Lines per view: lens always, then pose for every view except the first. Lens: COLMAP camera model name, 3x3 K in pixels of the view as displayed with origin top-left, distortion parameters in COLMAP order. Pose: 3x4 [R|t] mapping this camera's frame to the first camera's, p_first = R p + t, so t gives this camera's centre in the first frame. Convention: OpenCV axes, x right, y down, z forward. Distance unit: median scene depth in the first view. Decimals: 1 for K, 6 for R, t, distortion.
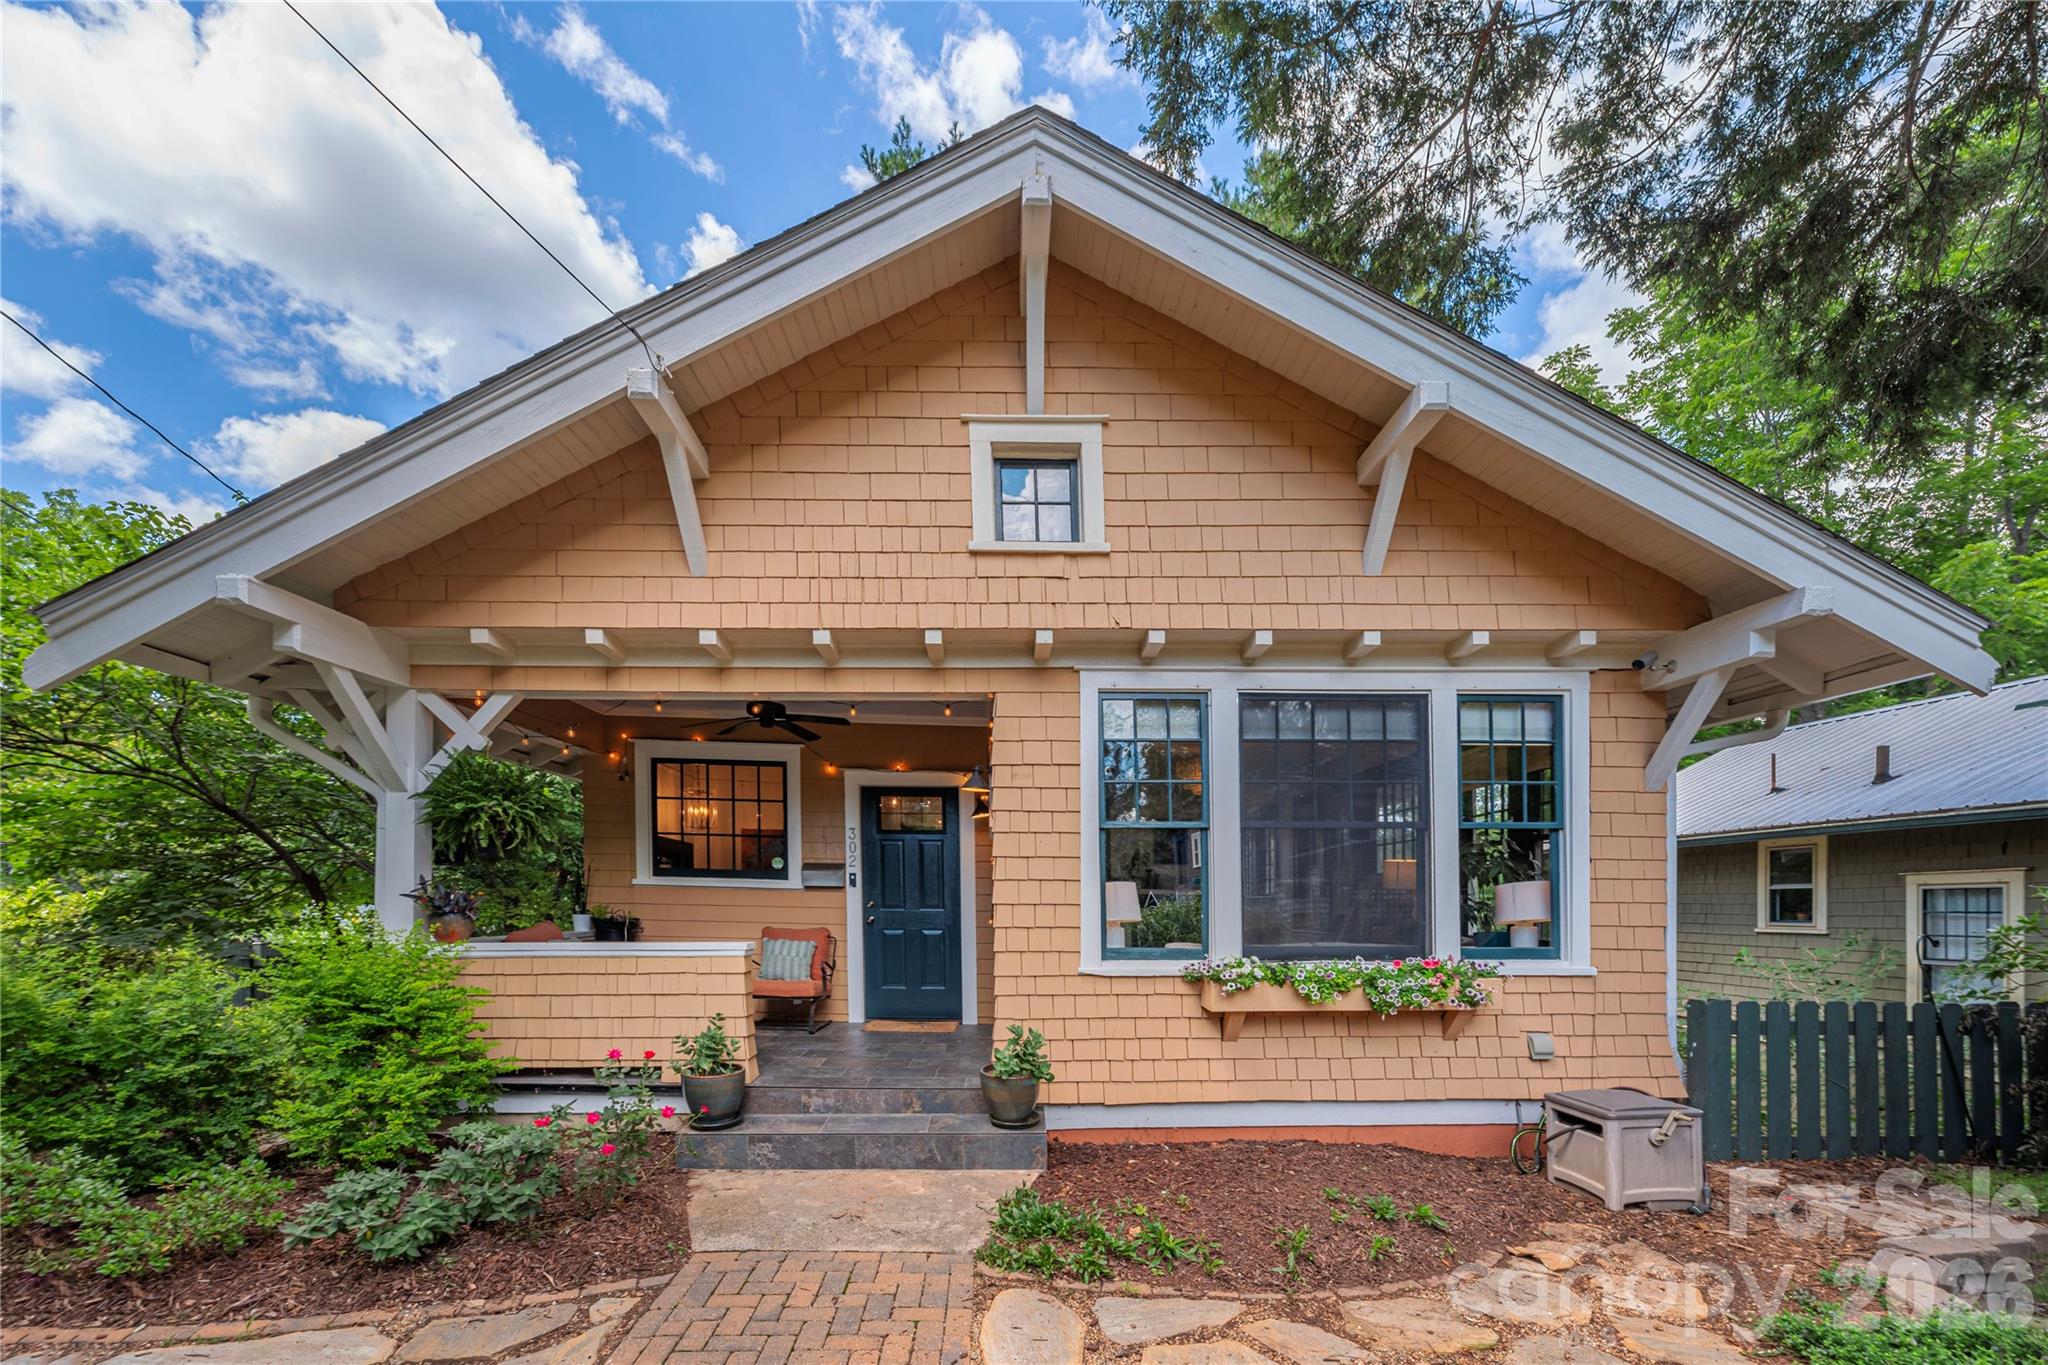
lens RADIAL K [[838.2, 0, 1031.0], [0, 838.2, 939.5], [0, 0, 1]] dist [-0.000205, -0.000067]
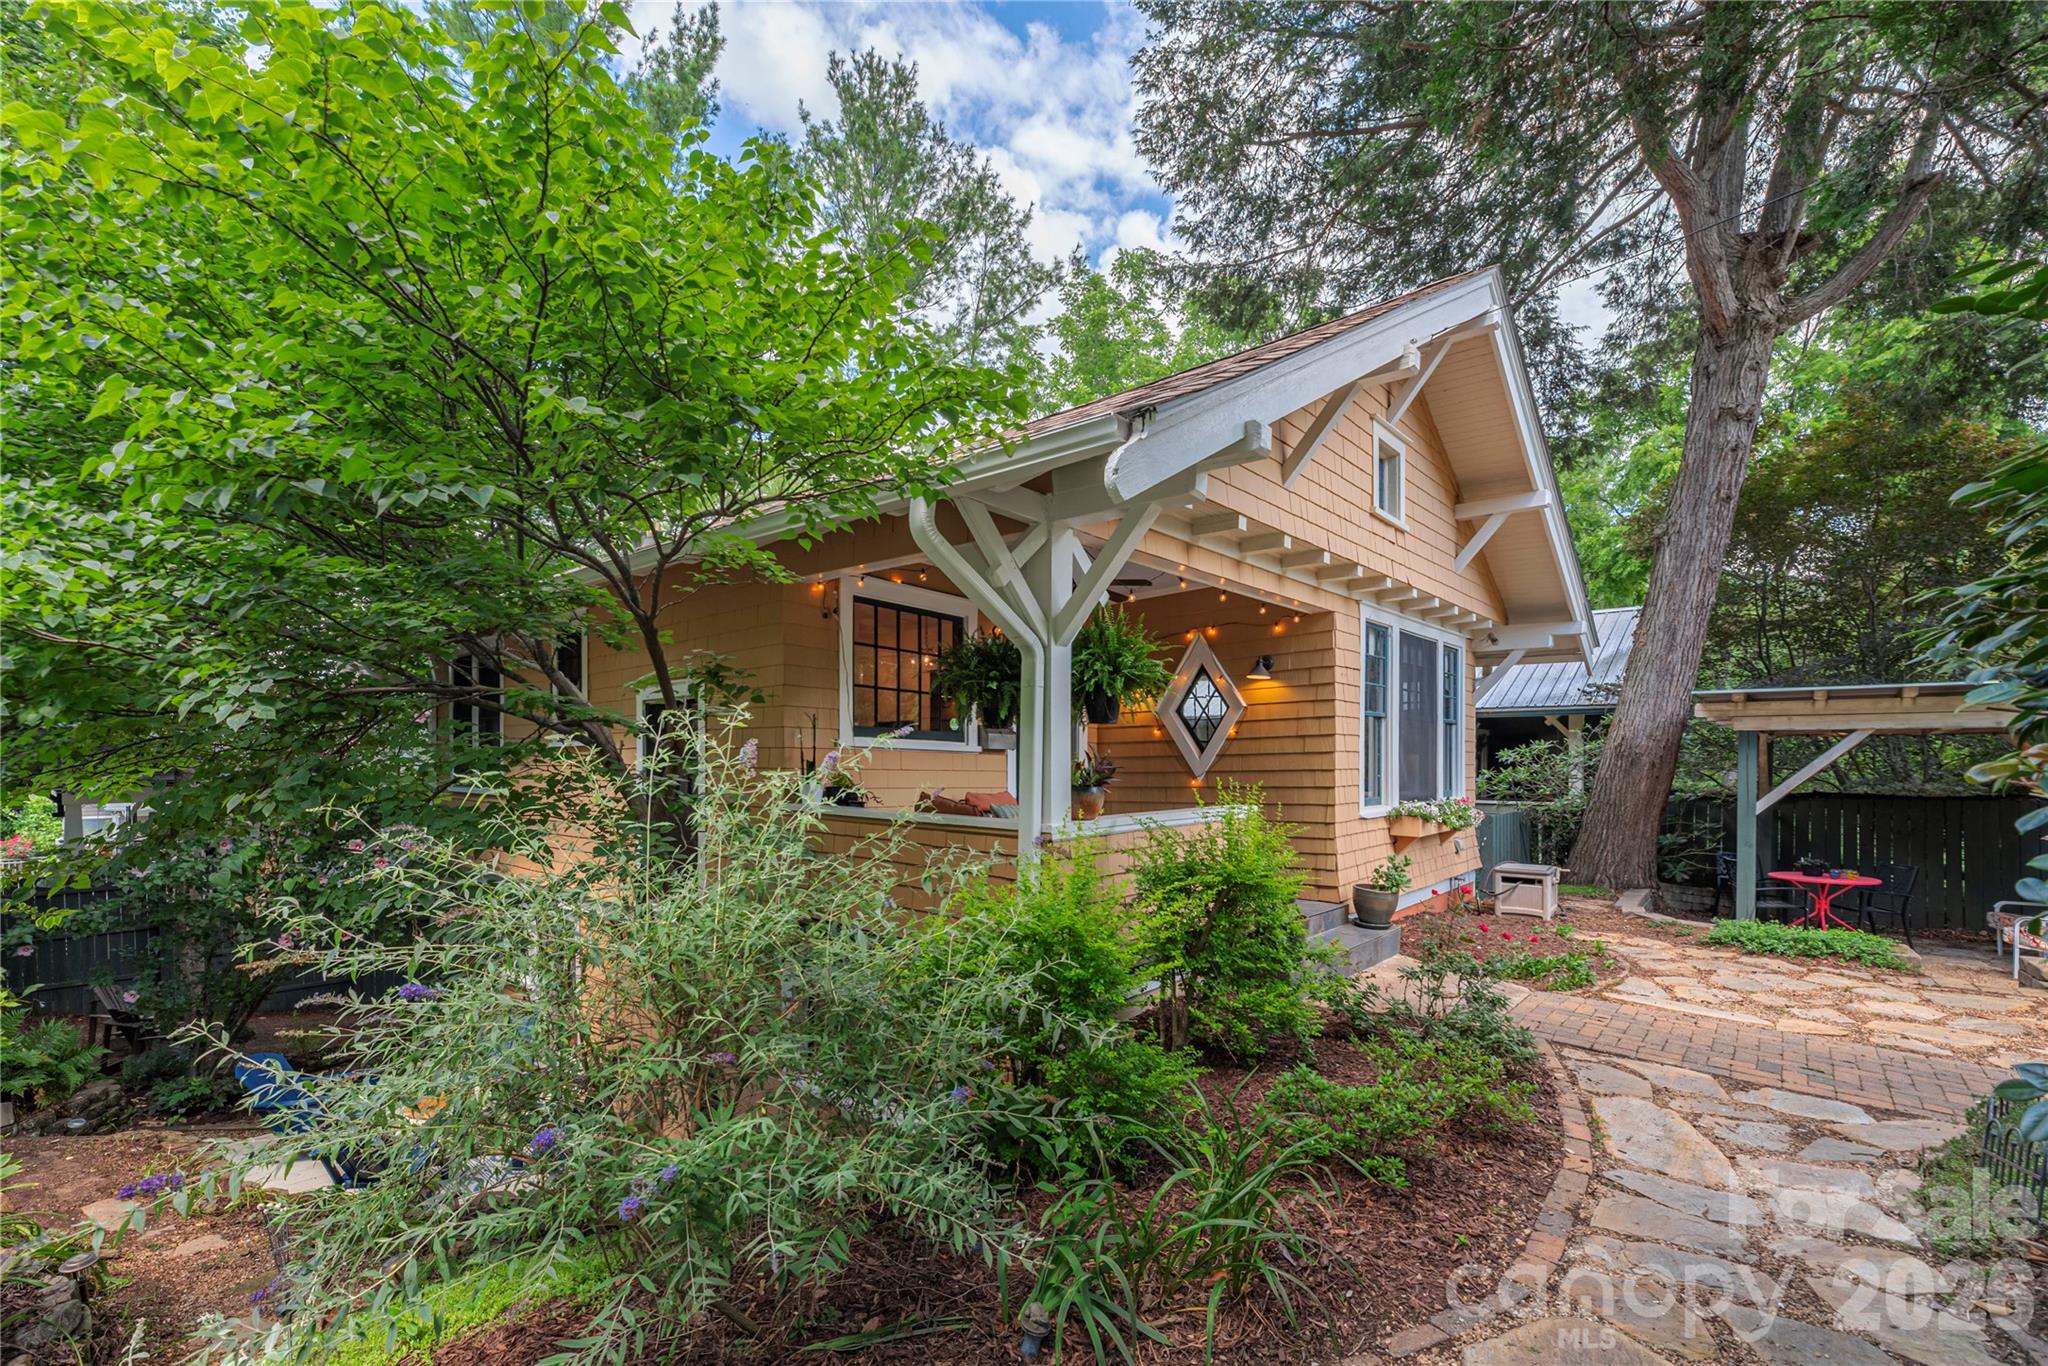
lens RADIAL K [[838.2, 0, 1065.3], [0, 838.2, 764.0], [0, 0, 1]] dist [-0.000205, -0.000067]
pose [[0.683609, -0.000910, 0.729848, -1.385968], [0.024467, 0.999466, -0.021671, -0.034462], [-0.729438, 0.032672, 0.683266, 0.404641]]
